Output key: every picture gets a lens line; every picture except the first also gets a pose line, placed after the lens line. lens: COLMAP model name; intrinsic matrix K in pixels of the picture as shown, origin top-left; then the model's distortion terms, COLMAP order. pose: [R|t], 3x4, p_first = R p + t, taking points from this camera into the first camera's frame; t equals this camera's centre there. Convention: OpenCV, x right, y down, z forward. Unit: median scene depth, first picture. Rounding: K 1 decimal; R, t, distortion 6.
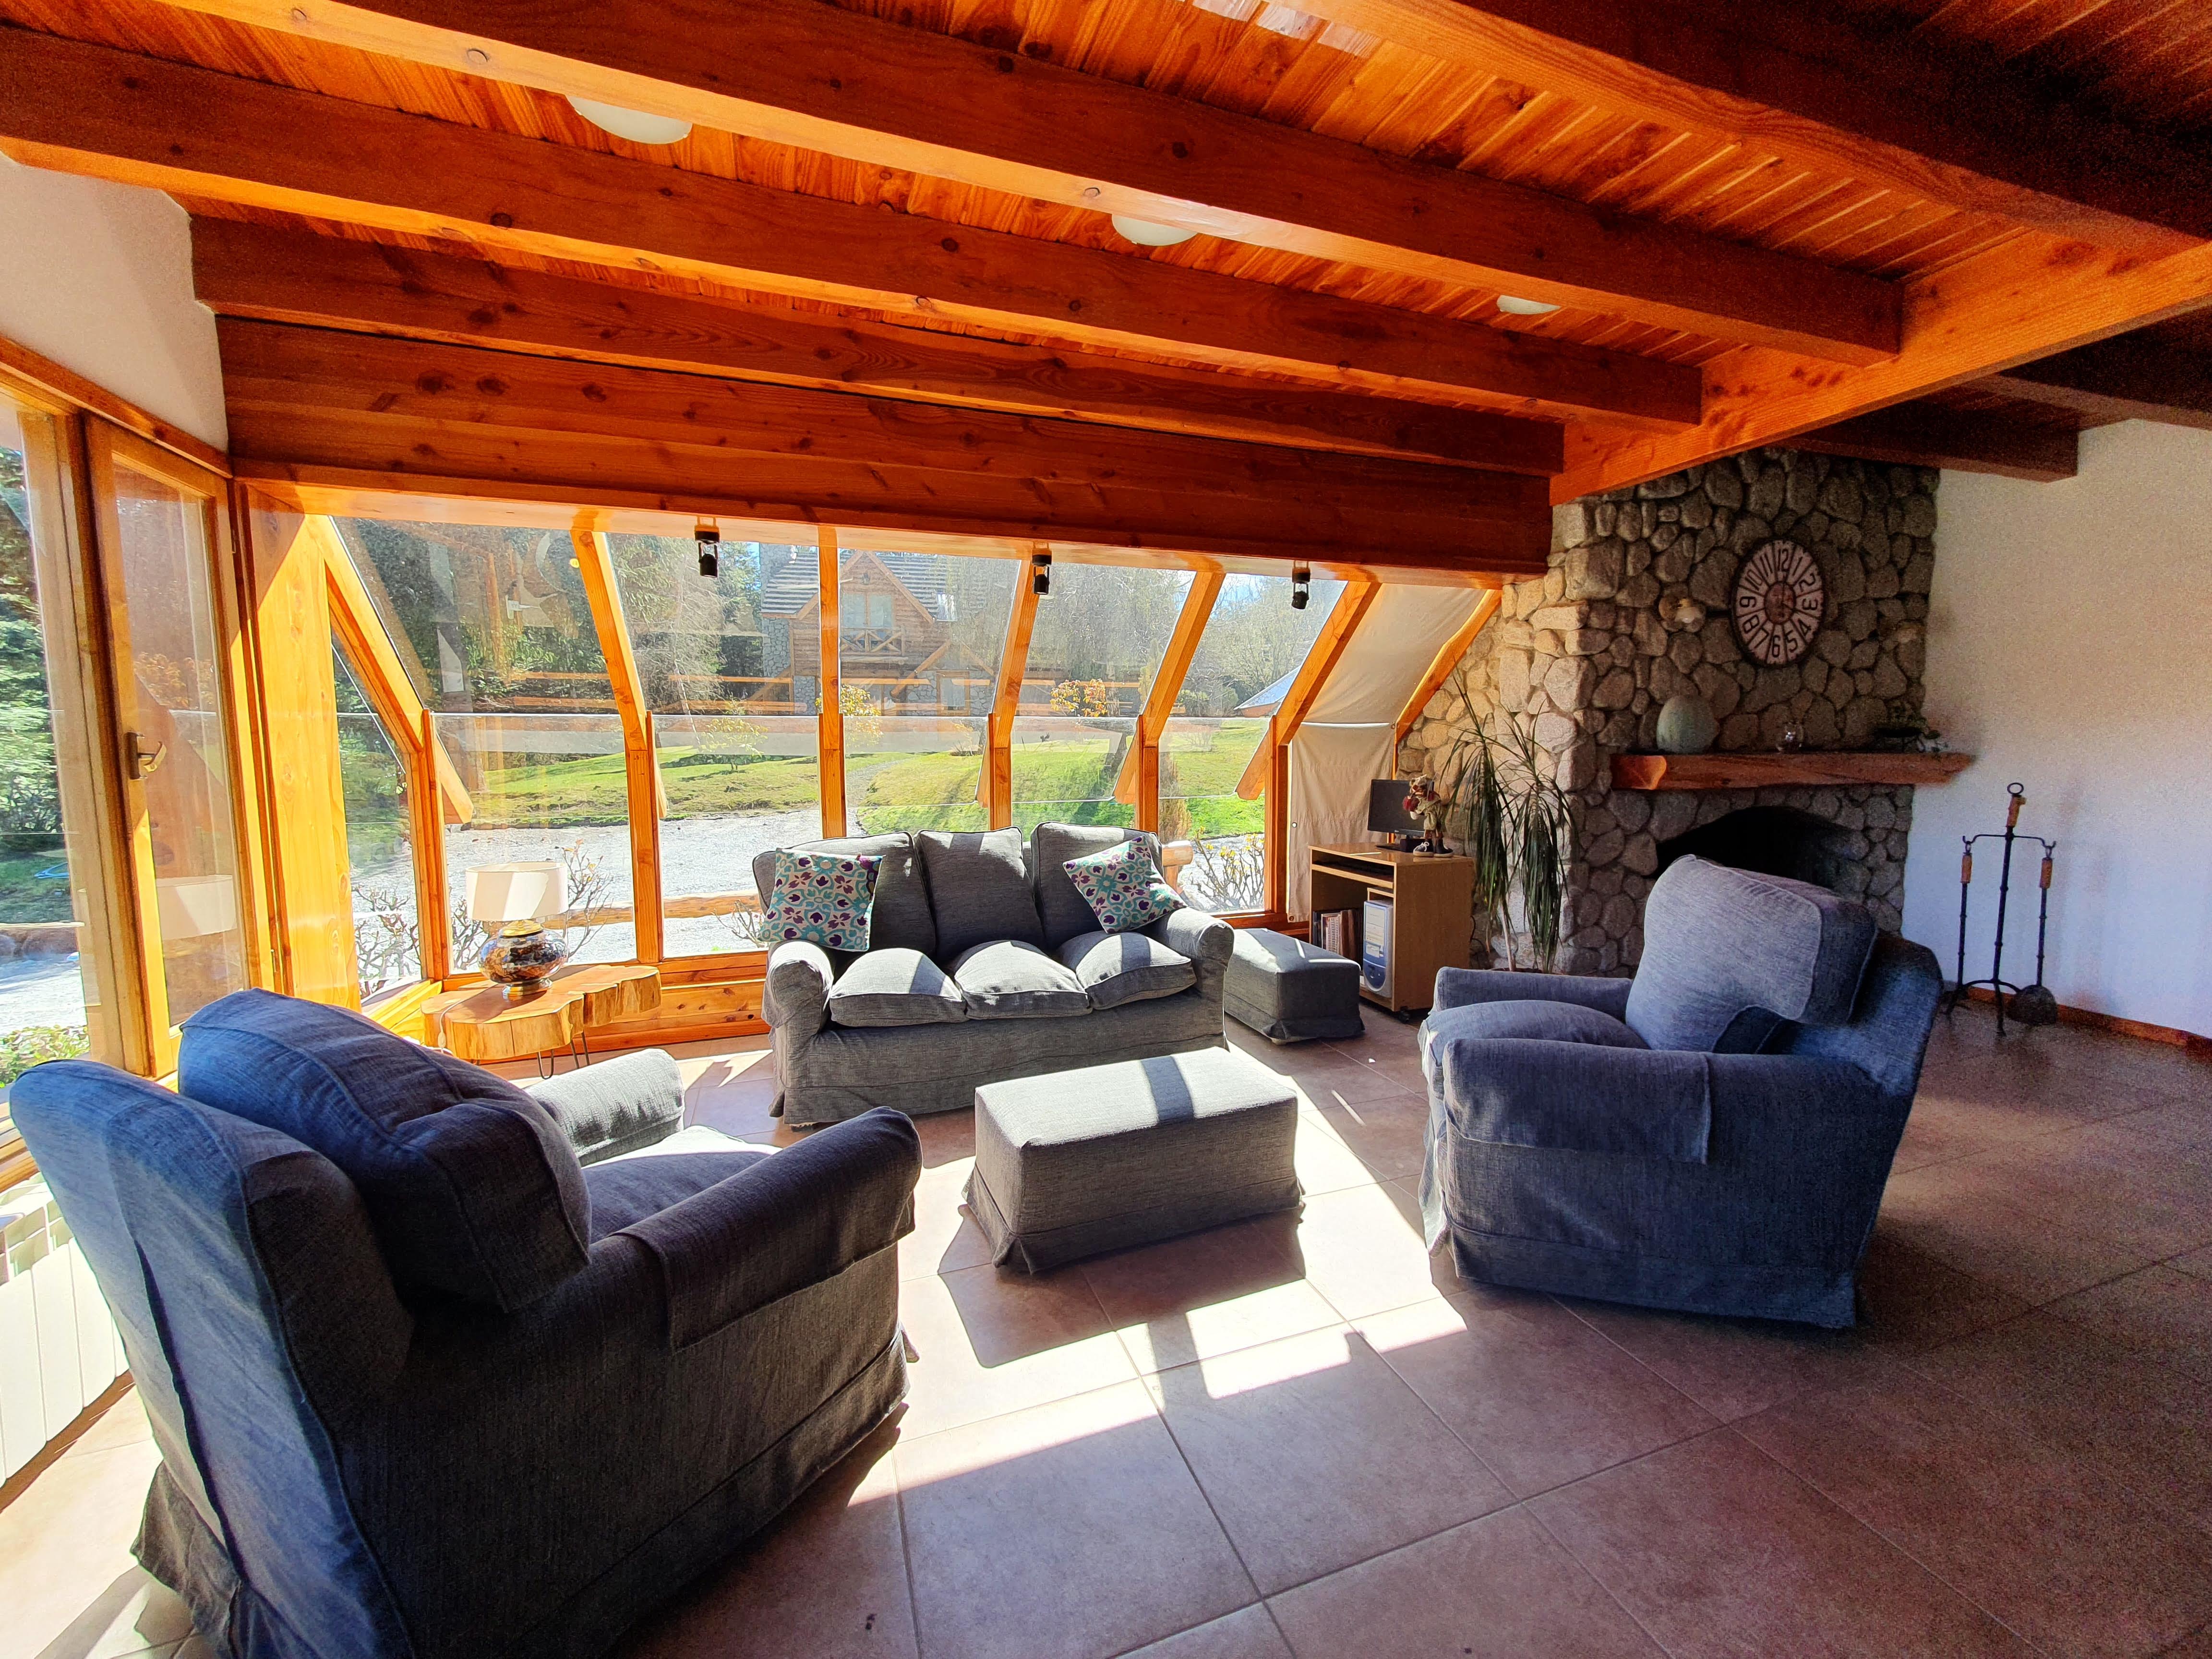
lens RADIAL K [[869.3, 0, 1105.8], [0, 869.3, 814.0], [0, 0, 1]] dist [0.015546, -0.002205]
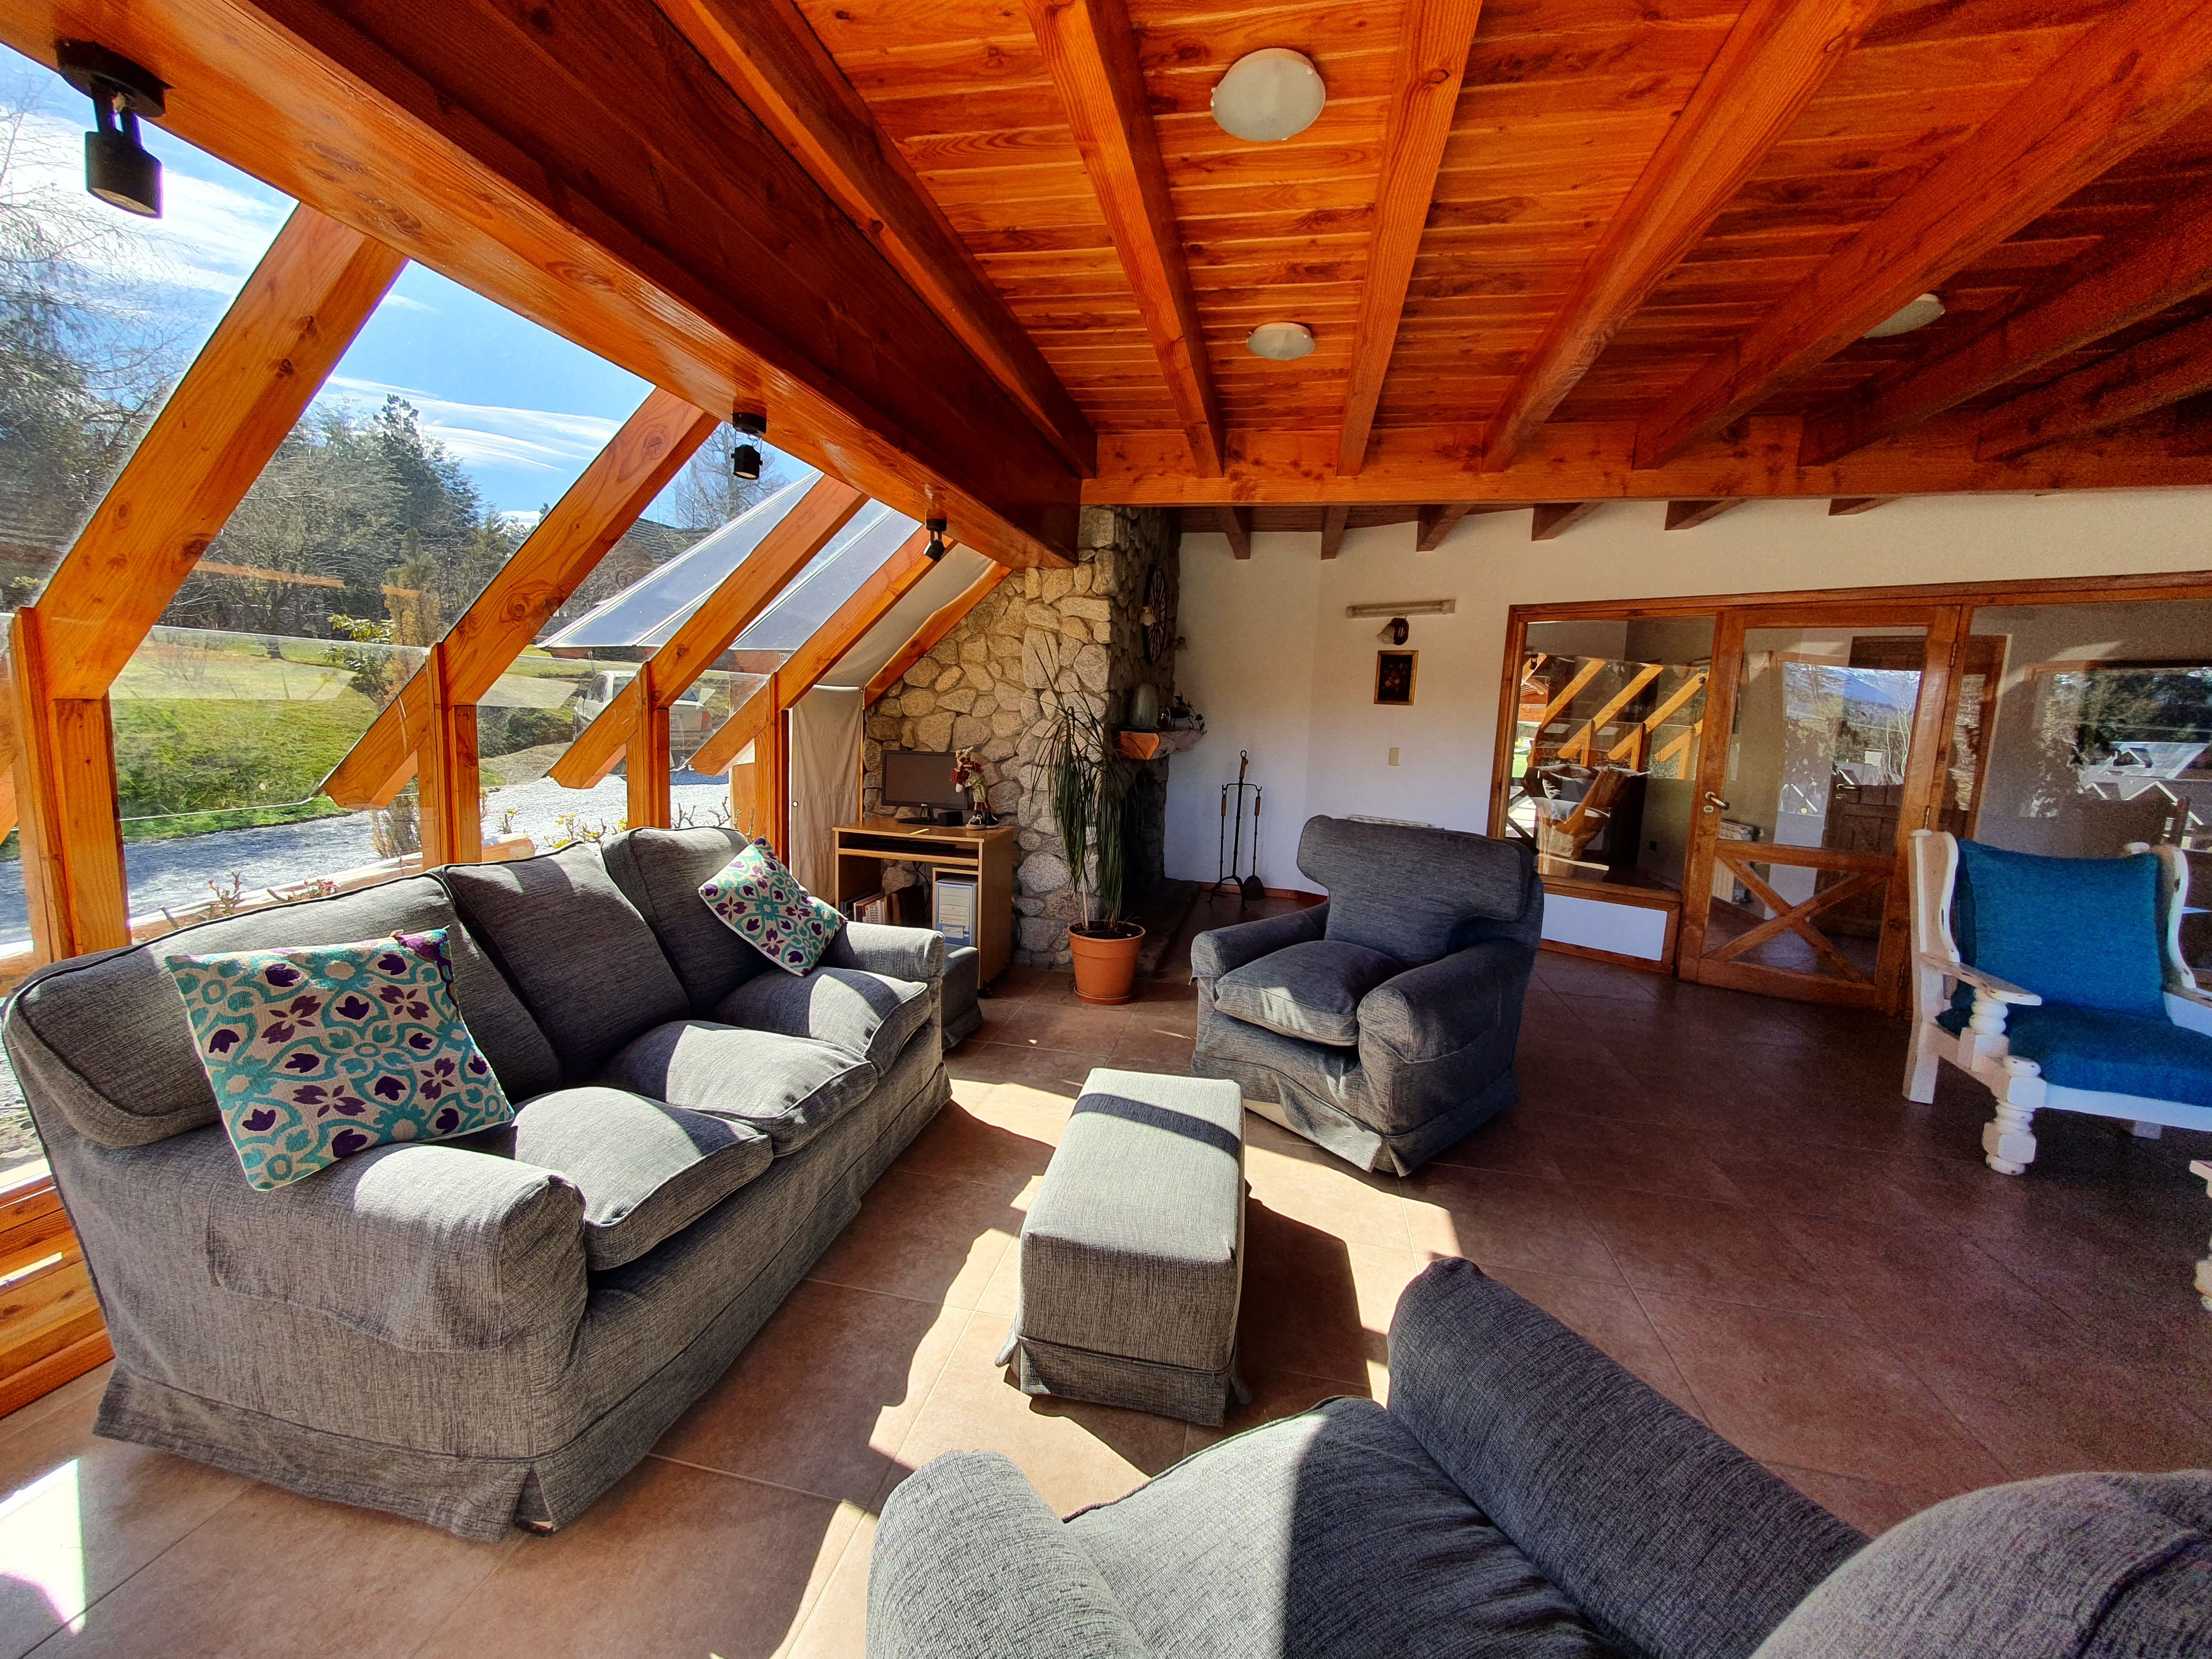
lens RADIAL K [[869.3, 0, 1109.3], [0, 869.3, 817.2], [0, 0, 1]] dist [0.015546, -0.002205]
pose [[0.531518, -0.076512, 0.843585, -0.418480], [0.023766, 0.996867, 0.075441, -0.039000], [-0.846714, -0.020050, 0.531671, 0.364685]]
